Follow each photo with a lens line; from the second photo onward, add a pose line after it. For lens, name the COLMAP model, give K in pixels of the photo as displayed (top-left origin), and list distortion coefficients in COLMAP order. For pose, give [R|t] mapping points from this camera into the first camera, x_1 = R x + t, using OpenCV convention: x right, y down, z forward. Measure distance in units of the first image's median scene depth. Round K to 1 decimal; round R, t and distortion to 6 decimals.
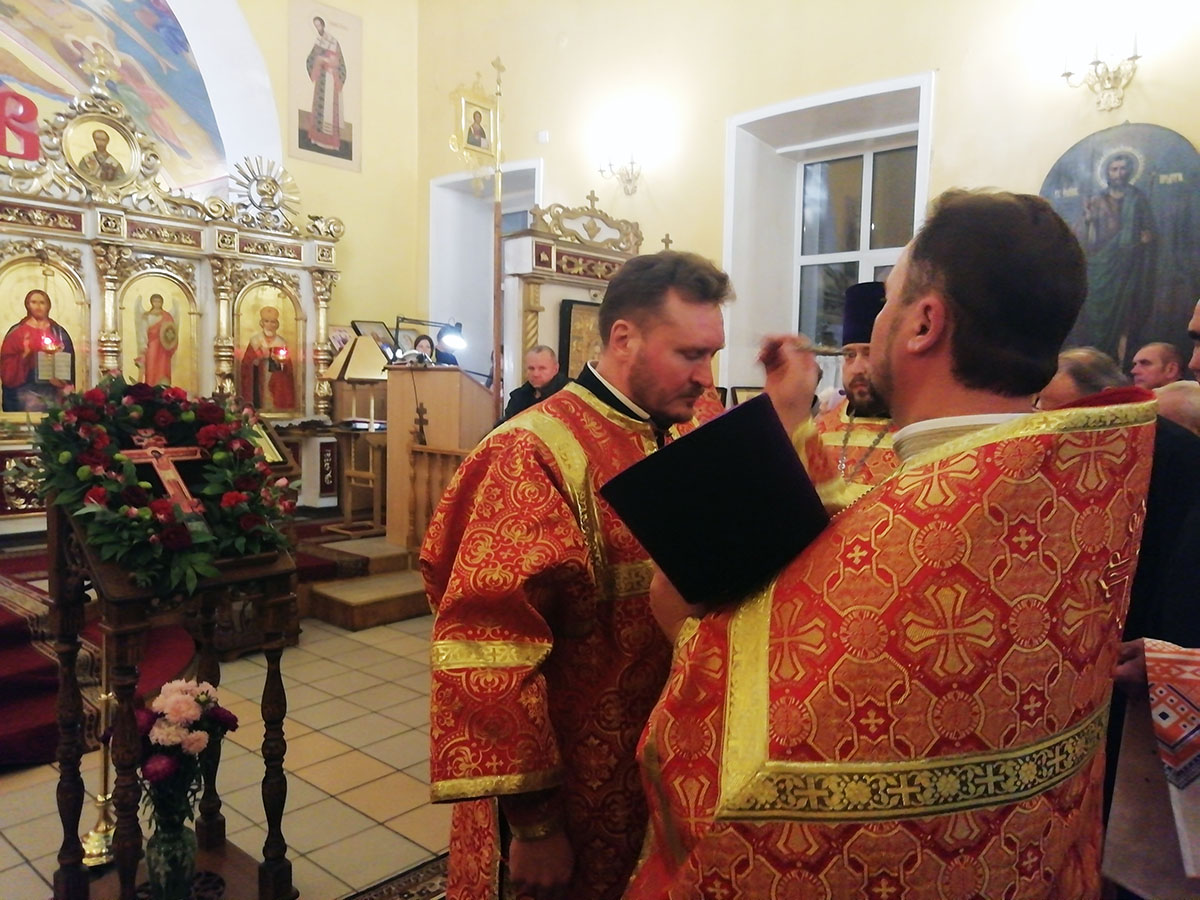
lens RADIAL K [[896.4, 0, 599.4], [0, 896.4, 437.2], [0, 0, 1]] dist [0.019174, -0.005450]
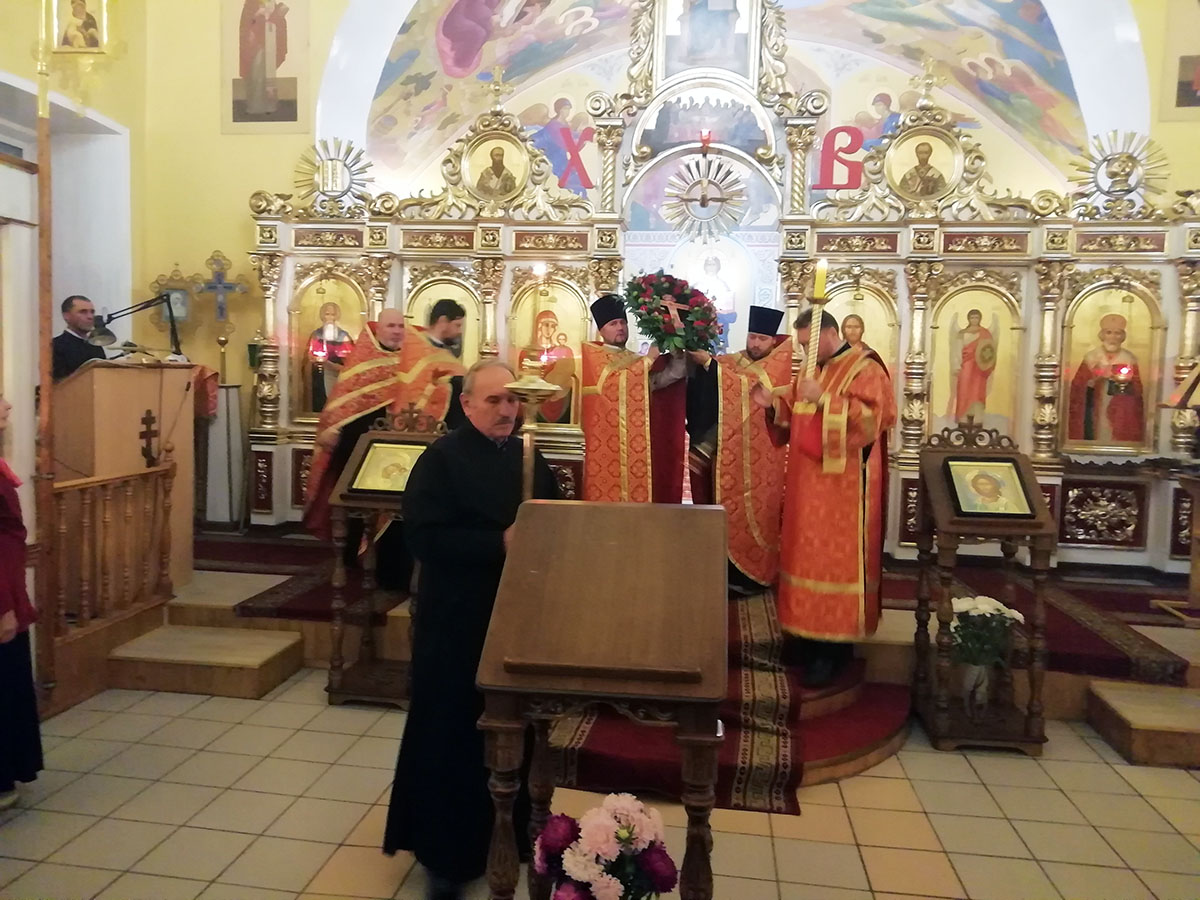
lens RADIAL K [[891.4, 0, 598.9], [0, 891.4, 436.1], [0, 0, 1]] dist [0.033250, -0.012148]
pose [[0.553815, 0.044812, -0.831433, 0.063644], [-0.061471, 0.998026, 0.012846, -0.021198], [0.830367, 0.043995, 0.555477, 0.201081]]
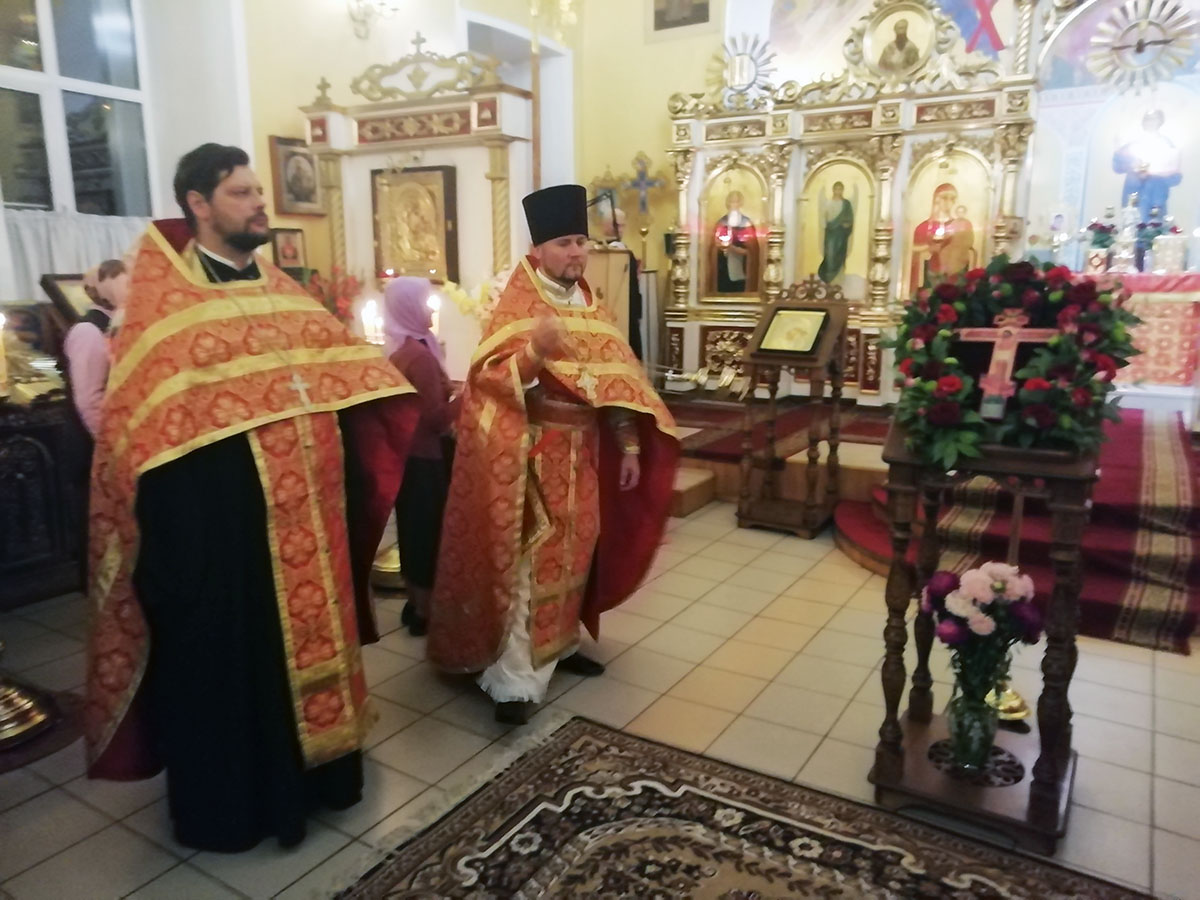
lens RADIAL K [[883.9, 0, 597.8], [0, 883.9, 439.3], [0, 0, 1]] dist [0.025249, 0.002840]
pose [[0.167264, 0.164133, -0.972154, 0.149439], [-0.050405, 0.986179, 0.157829, 0.000595], [0.984623, 0.022602, 0.173225, 0.148462]]
